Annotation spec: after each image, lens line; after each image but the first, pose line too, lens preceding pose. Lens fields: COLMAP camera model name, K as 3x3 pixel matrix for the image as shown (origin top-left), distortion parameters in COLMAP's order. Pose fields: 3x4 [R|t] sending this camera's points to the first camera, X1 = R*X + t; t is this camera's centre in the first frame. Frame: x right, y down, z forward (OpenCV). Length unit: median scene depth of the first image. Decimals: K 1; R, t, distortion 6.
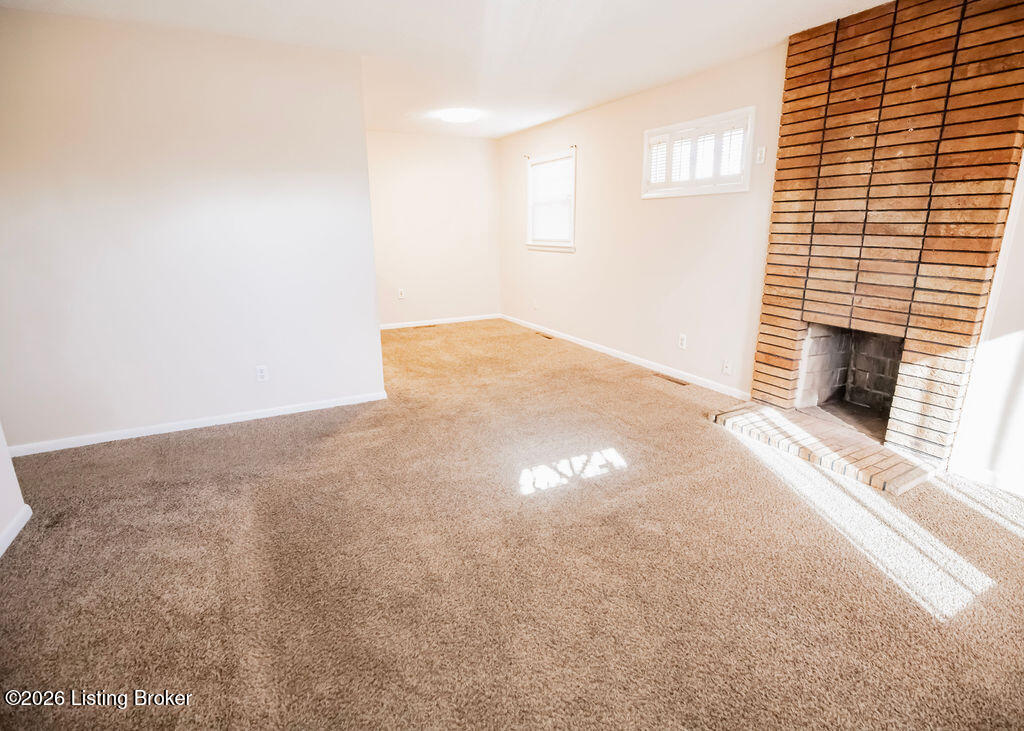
lens RADIAL K [[511.5, 0, 511.5], [0, 511.5, 364.4], [0, 0, 1]] dist [-0.034028, 0.005413]
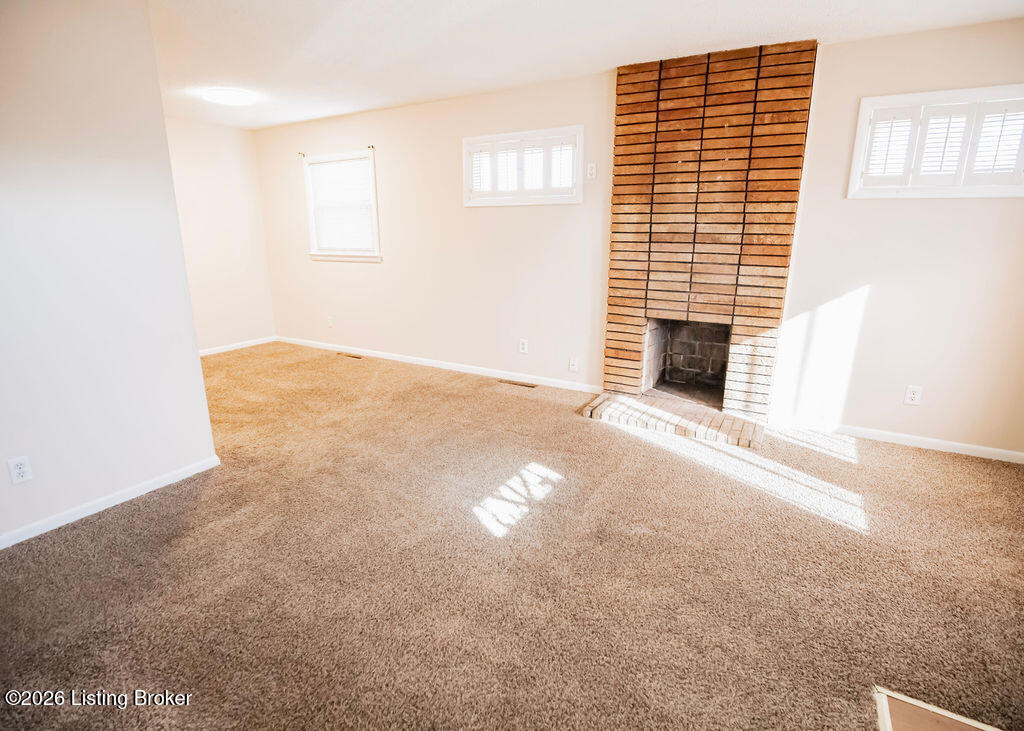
lens RADIAL K [[511.5, 0, 513.2], [0, 511.5, 367.4], [0, 0, 1]] dist [-0.034028, 0.005413]
pose [[0.844876, -0.129858, 0.518961, -0.316929], [0.132029, 0.990698, 0.032954, -0.054018], [-0.518413, 0.040676, 0.854162, 0.175207]]
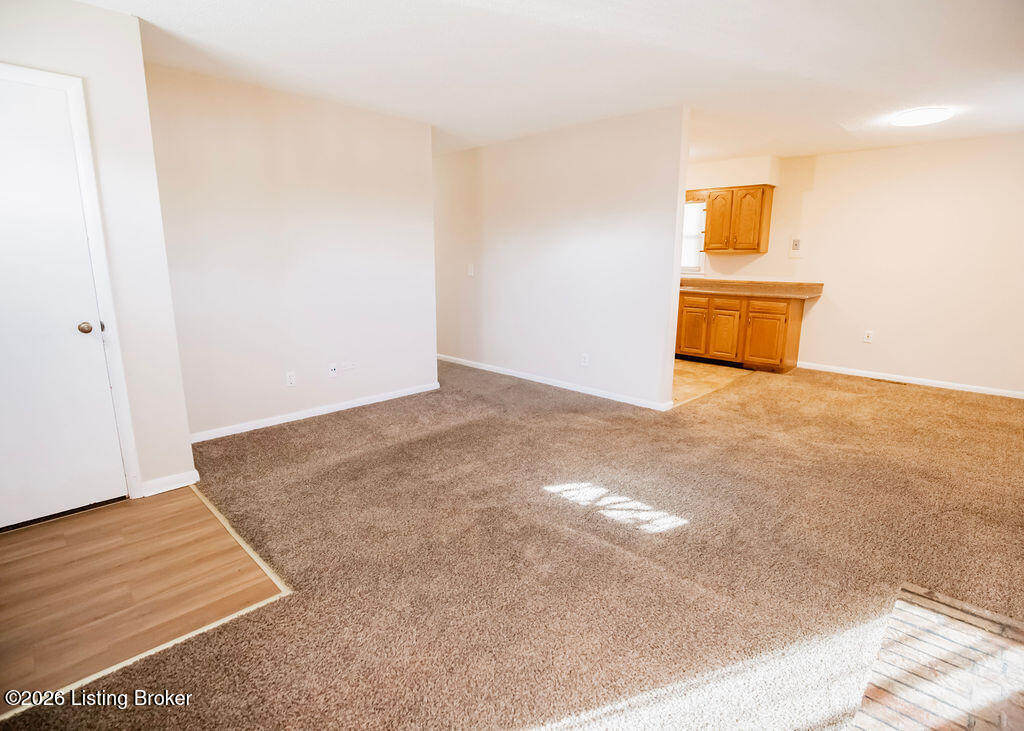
lens RADIAL K [[511.5, 0, 506.8], [0, 511.5, 355.1], [0, 0, 1]] dist [-0.034028, 0.005413]
pose [[0.300060, 0.193993, -0.933986, 0.816531], [-0.257317, 0.959269, 0.116576, -0.112362], [0.918560, 0.205351, 0.337756, 0.393548]]
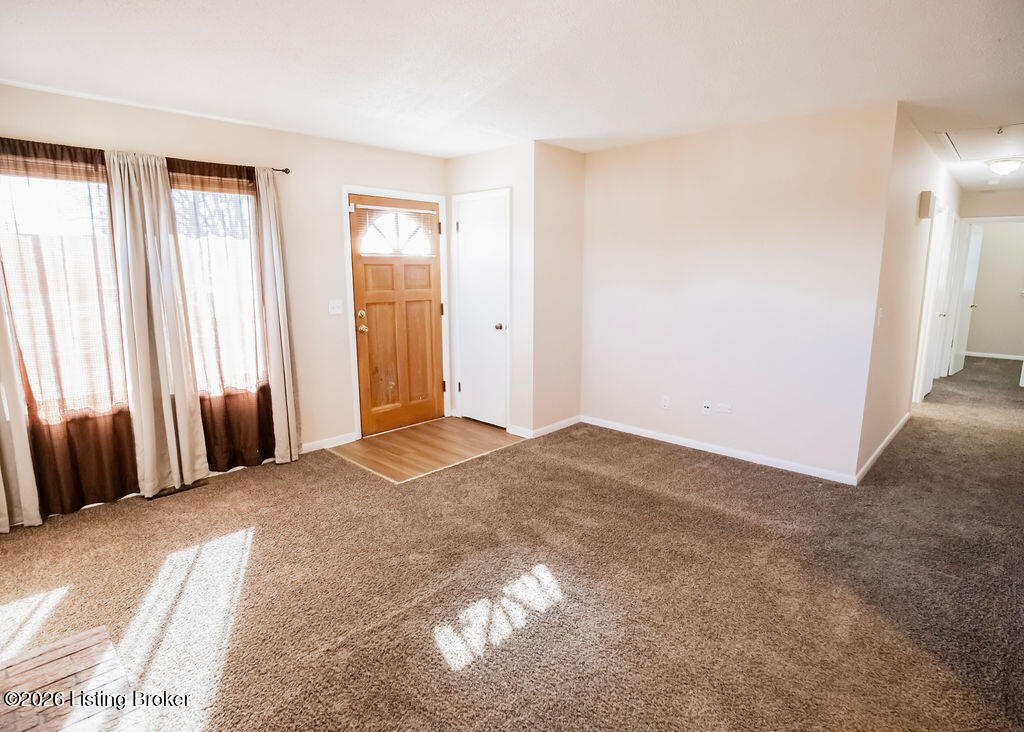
lens RADIAL K [[534.5, 0, 515.5], [0, 534.5, 368.0], [0, 0, 1]] dist [-0.034763, 0.005976]
pose [[-0.947457, 0.069207, -0.312306, 0.298060], [-0.072945, 0.903848, 0.421590, -0.422987], [0.311455, 0.422219, -0.851309, 1.390156]]
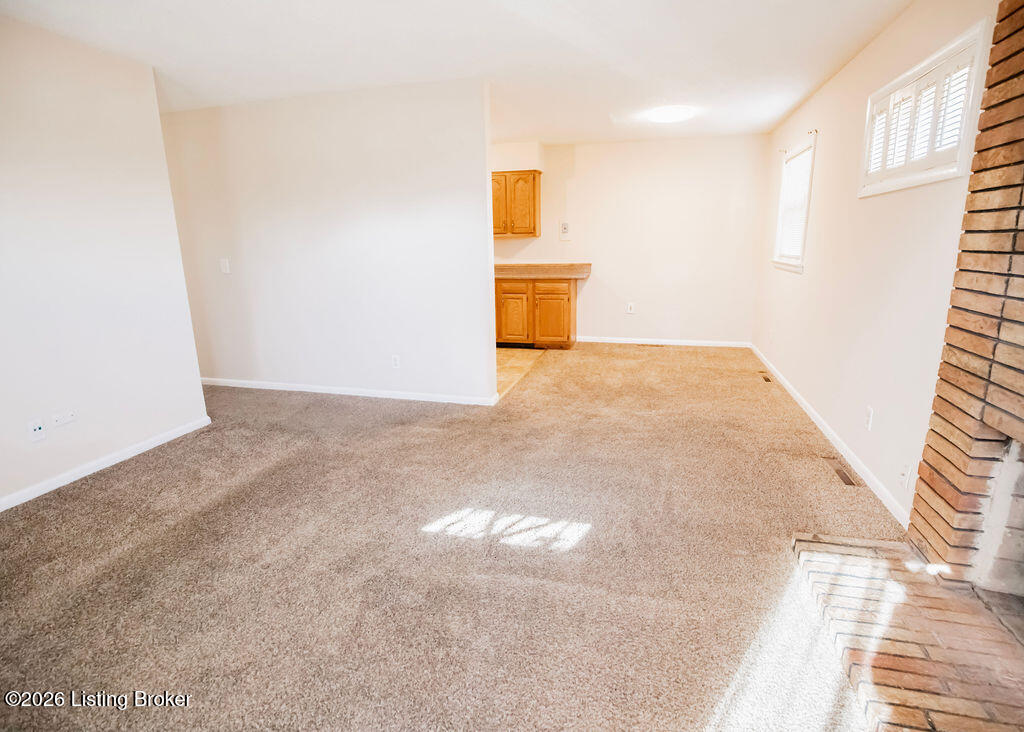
lens RADIAL K [[511.5, 0, 513.6], [0, 511.5, 359.1], [0, 0, 1]] dist [-0.034028, 0.005413]
pose [[0.733207, 0.152077, -0.662782, 0.578852], [-0.170522, 0.984648, 0.037289, -0.090753], [0.658278, 0.085678, 0.747883, 0.321743]]
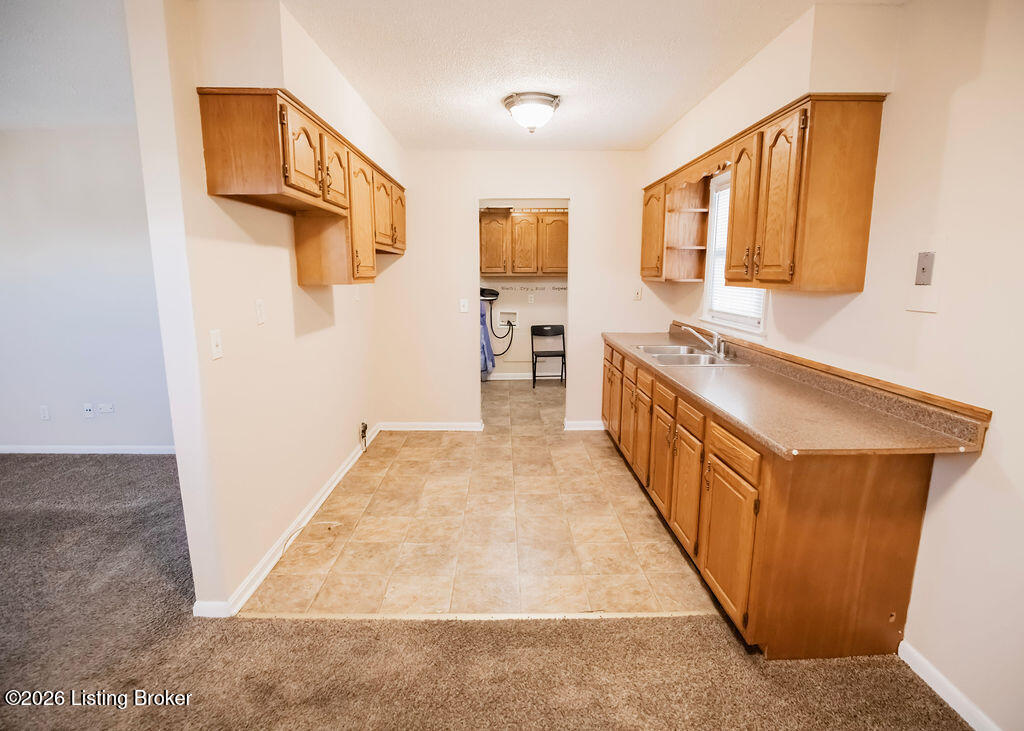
lens RADIAL K [[511.5, 0, 506.1], [0, 511.5, 363.2], [0, 0, 1]] dist [-0.034028, 0.005413]
pose [[-0.452846, 0.165688, -0.876058, 0.030955], [-0.231149, 0.927168, 0.294838, -0.523679], [0.861104, 0.336016, -0.381566, 1.781325]]
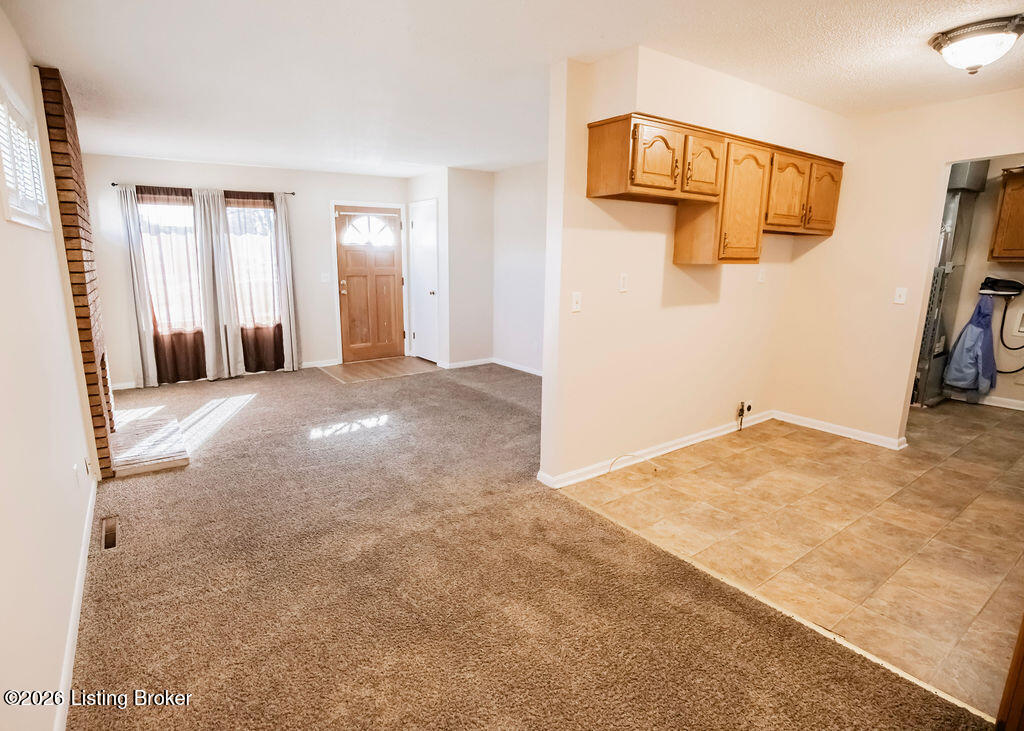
lens RADIAL K [[511.5, 0, 470.5], [0, 511.5, 365.9], [0, 0, 1]] dist [-0.034028, 0.005413]
pose [[-0.994894, 0.030930, -0.096069, -0.085499], [-0.016453, 0.889446, 0.456745, -0.593891], [0.099576, 0.455993, -0.884395, 2.082164]]
